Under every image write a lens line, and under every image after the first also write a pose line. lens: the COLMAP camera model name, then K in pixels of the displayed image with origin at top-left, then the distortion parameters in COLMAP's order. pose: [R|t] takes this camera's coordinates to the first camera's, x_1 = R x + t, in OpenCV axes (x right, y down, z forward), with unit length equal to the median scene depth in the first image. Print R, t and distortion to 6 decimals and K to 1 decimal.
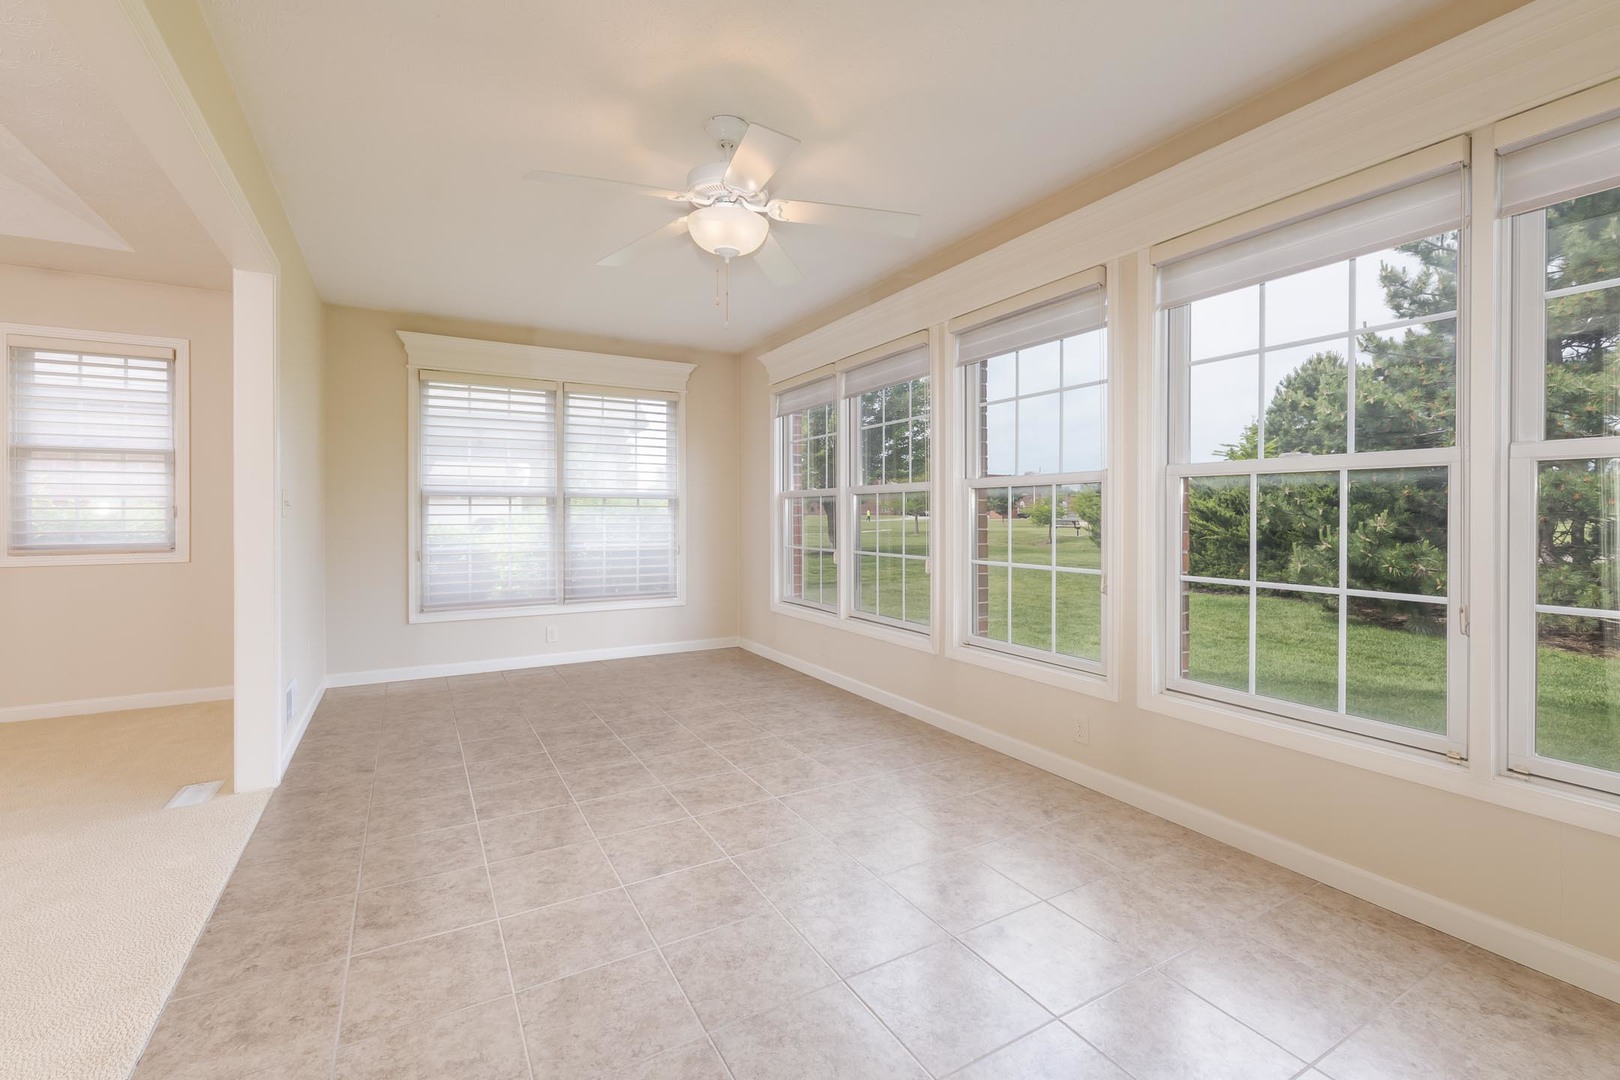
lens RADIAL K [[705.4, 0, 824.2], [0, 705.4, 508.2], [0, 0, 1]] dist [0.002083, -0.001676]
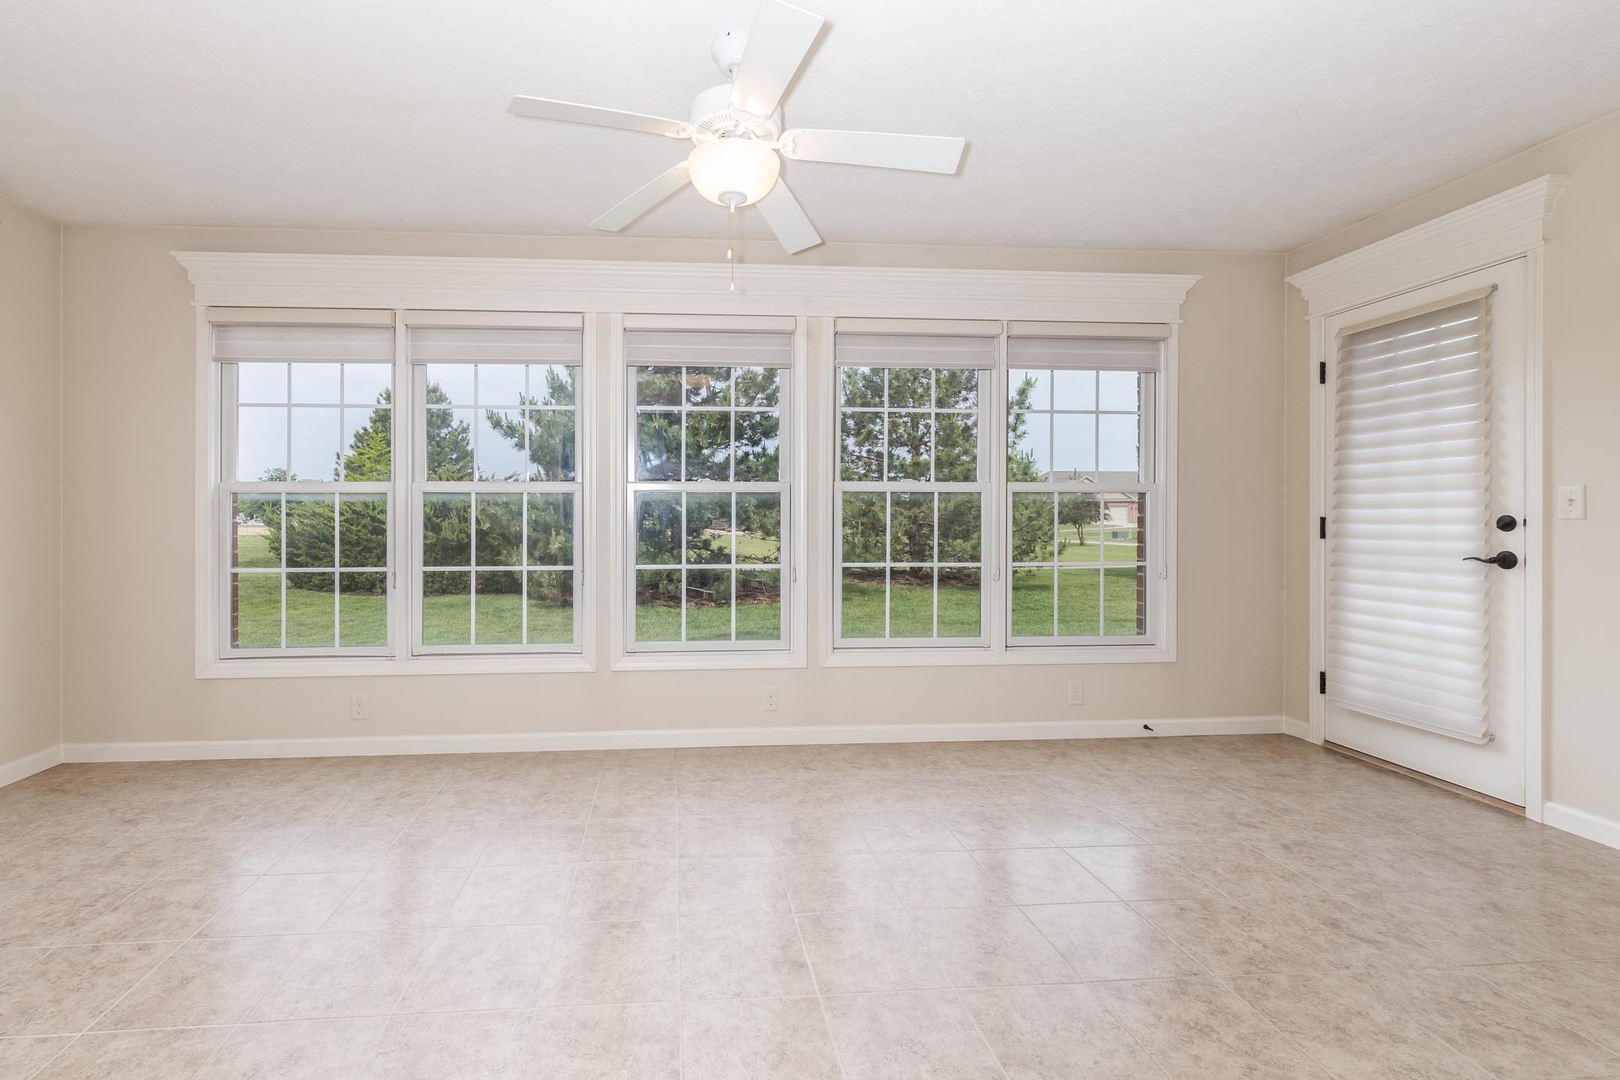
lens RADIAL K [[705.4, 0, 766.5], [0, 705.4, 514.8], [0, 0, 1]] dist [0.002083, -0.001676]
pose [[0.411116, 0.003045, 0.911578, -0.783322], [-0.004335, 0.999990, -0.001385, 0.006999], [-0.911573, -0.003382, 0.411125, 0.567641]]
